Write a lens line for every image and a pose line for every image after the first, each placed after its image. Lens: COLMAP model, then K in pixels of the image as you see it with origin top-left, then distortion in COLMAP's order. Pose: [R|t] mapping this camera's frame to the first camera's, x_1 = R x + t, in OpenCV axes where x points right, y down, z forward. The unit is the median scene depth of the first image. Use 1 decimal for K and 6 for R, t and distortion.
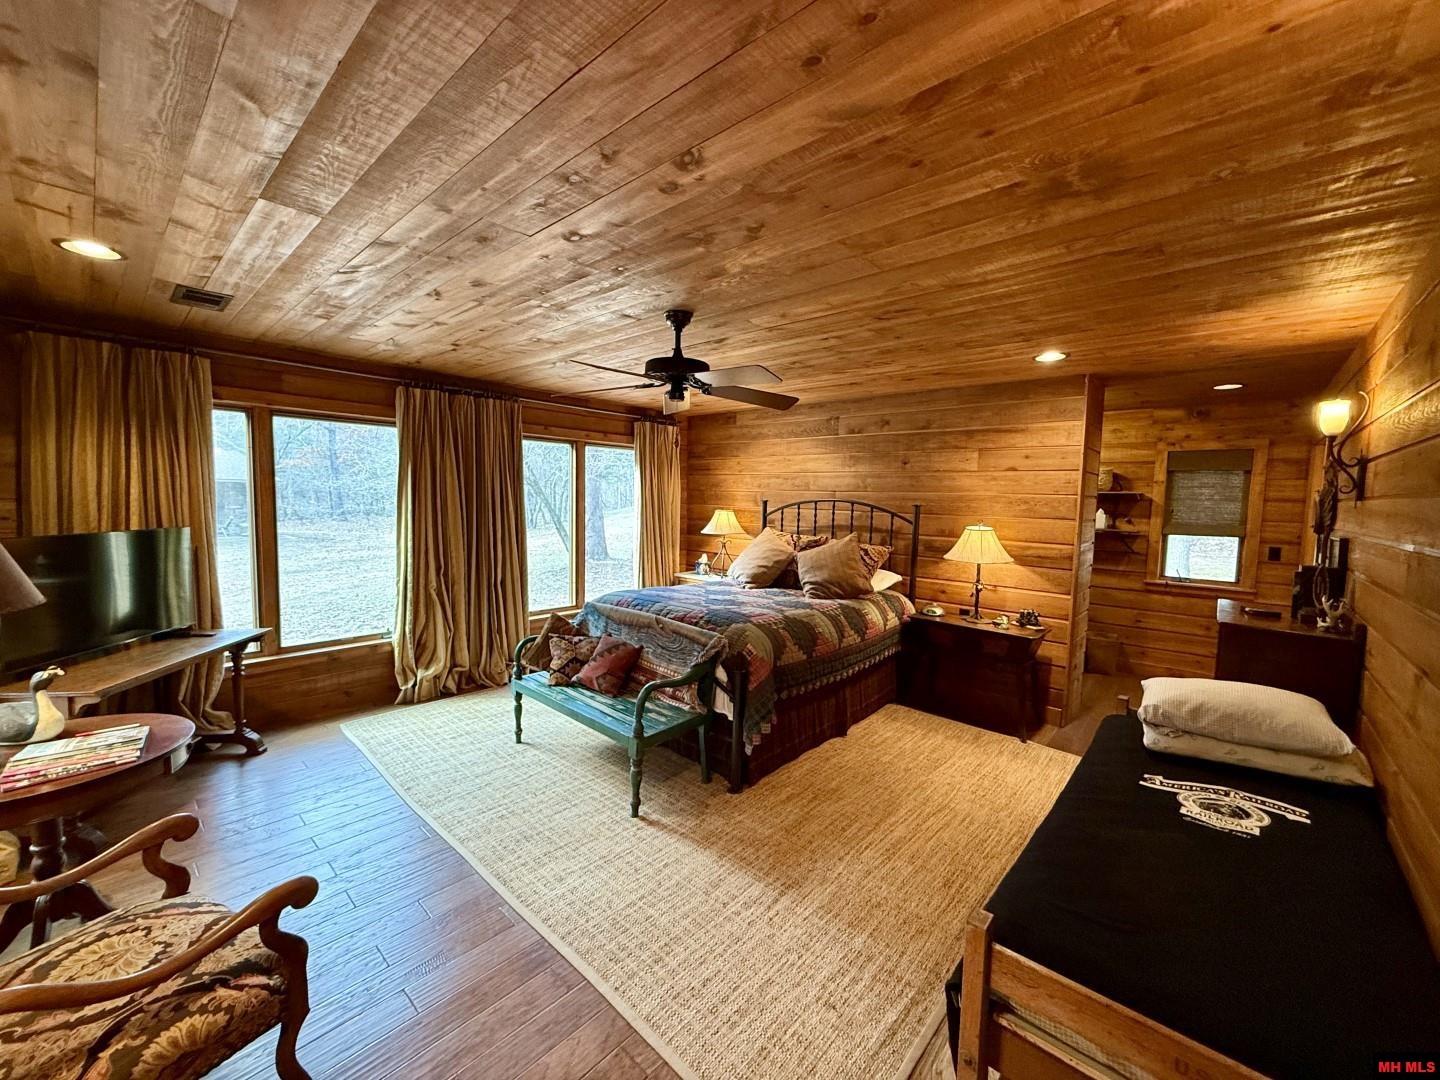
lens RADIAL K [[570.9, 0, 713.7], [0, 570.9, 535.7], [0, 0, 1]] dist [-0.001716, 0.000090]
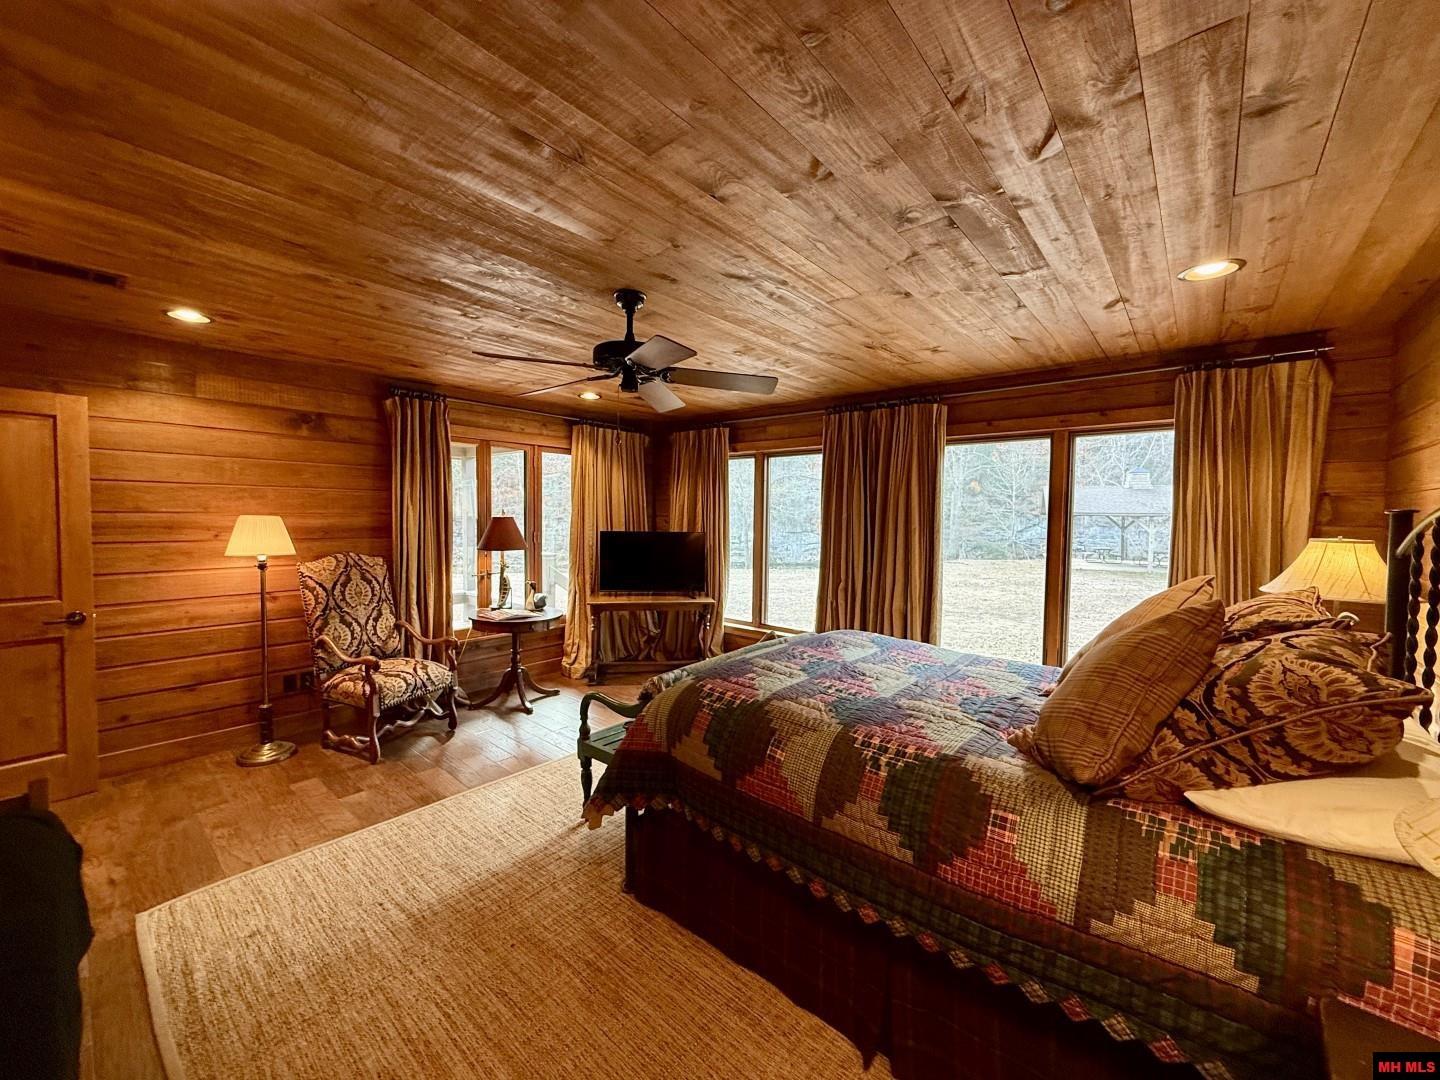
lens RADIAL K [[570.9, 0, 716.4], [0, 570.9, 535.9], [0, 0, 1]] dist [-0.001716, 0.000090]
pose [[0.028207, 0.013819, -0.999507, 0.711159], [-0.082718, 0.996507, 0.011443, -0.026410], [0.996174, 0.082354, 0.029252, 0.958383]]
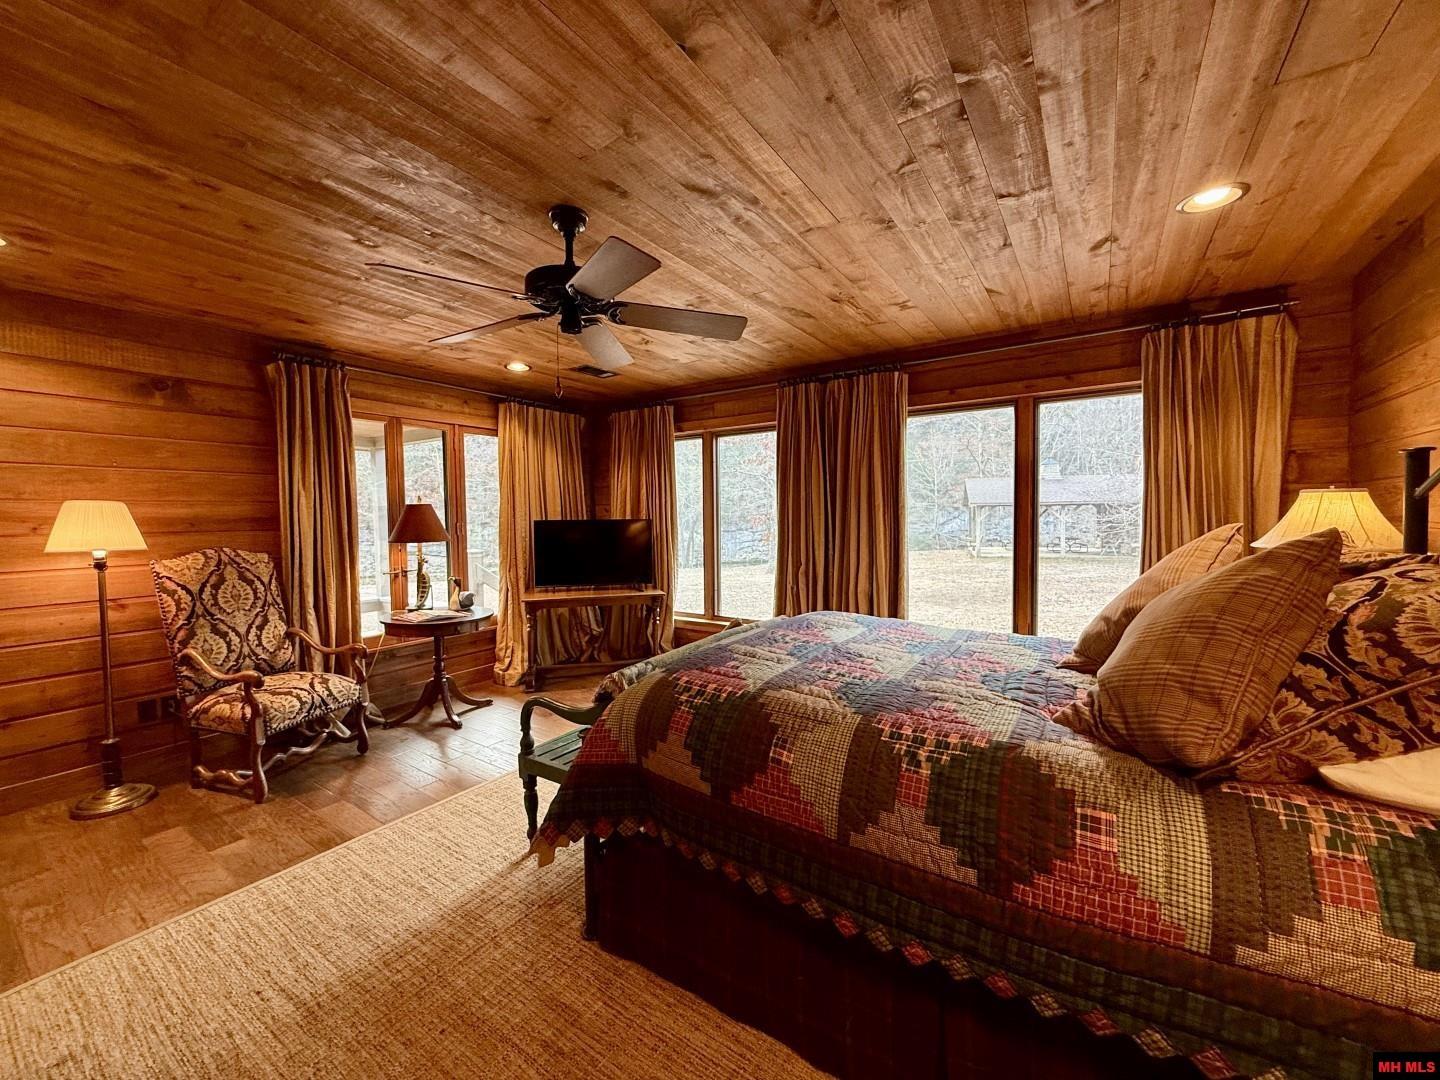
lens RADIAL K [[570.9, 0, 715.3], [0, 570.9, 536.9], [0, 0, 1]] dist [-0.001716, 0.000090]
pose [[0.142651, 0.010731, -0.989715, 0.595017], [-0.054029, 0.998535, 0.003040, 0.016102], [0.988297, 0.053039, 0.143022, 0.928867]]
